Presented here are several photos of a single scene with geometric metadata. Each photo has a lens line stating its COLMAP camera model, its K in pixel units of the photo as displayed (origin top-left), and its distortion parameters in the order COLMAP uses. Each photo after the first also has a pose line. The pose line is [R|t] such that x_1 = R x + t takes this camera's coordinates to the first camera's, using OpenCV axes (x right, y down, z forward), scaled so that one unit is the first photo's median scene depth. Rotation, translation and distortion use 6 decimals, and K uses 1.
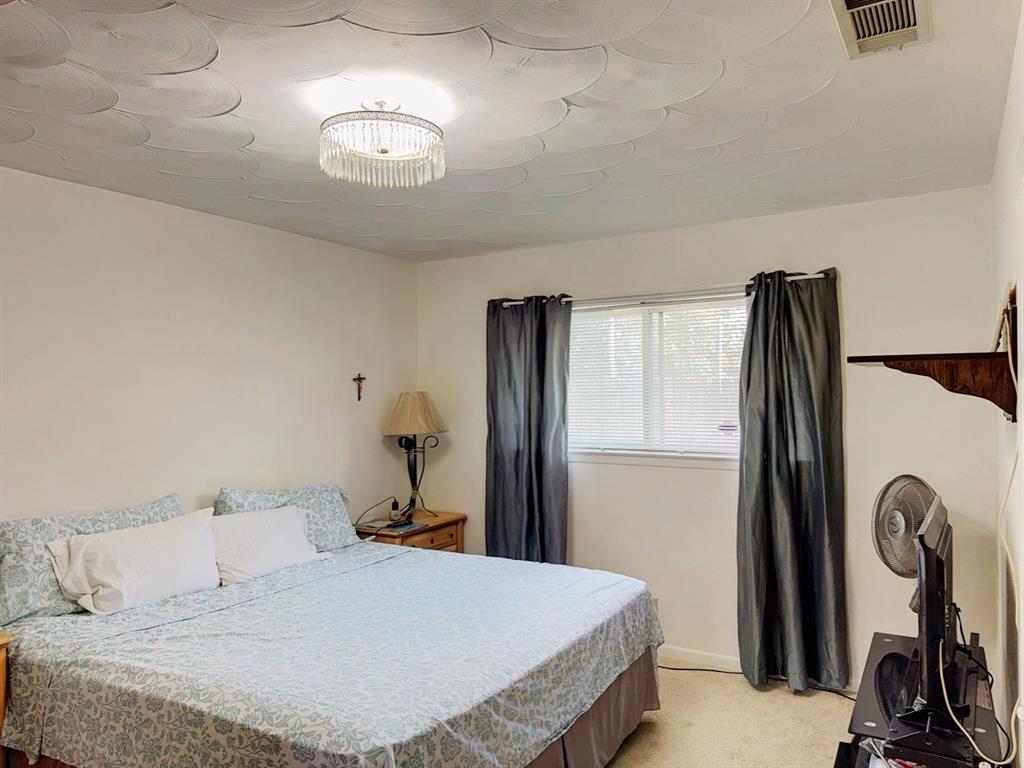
lens RADIAL K [[725.2, 0, 510.9], [0, 725.2, 384.9], [0, 0, 1]] dist [0.052946, -0.062954]
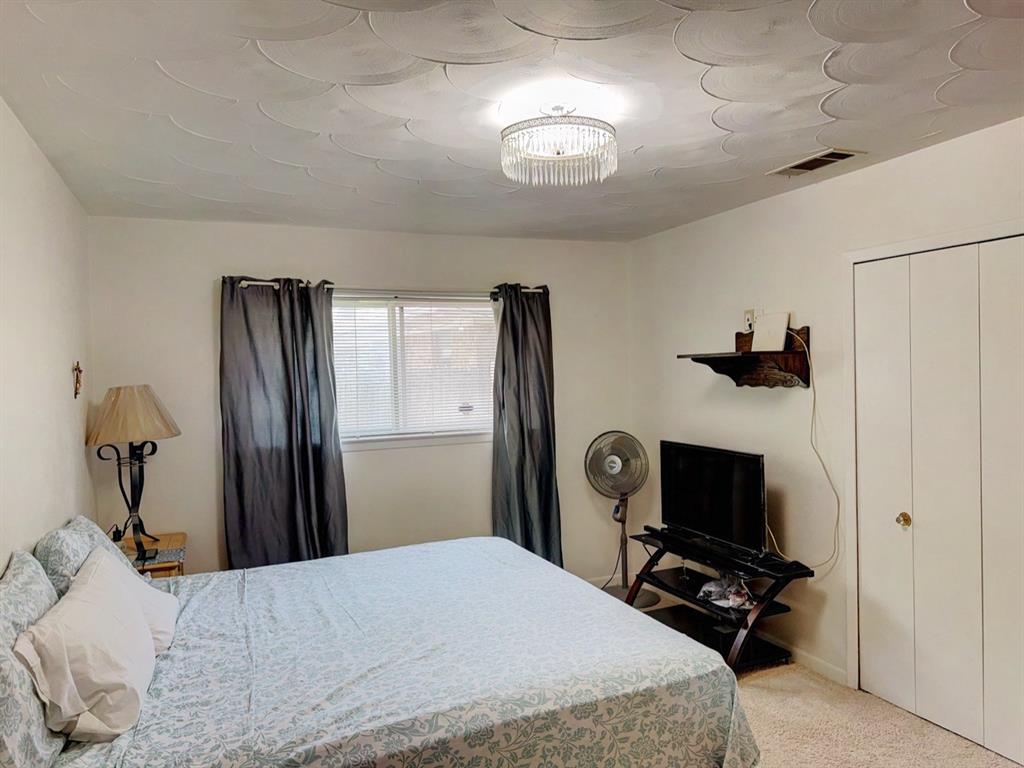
lens RADIAL K [[725.2, 0, 513.3], [0, 725.2, 381.3], [0, 0, 1]] dist [0.052946, -0.062954]
pose [[0.575244, -0.012023, 0.817893, -0.682545], [0.007437, 0.999928, 0.009469, 0.003195], [-0.817948, 0.000636, 0.575292, 0.273567]]
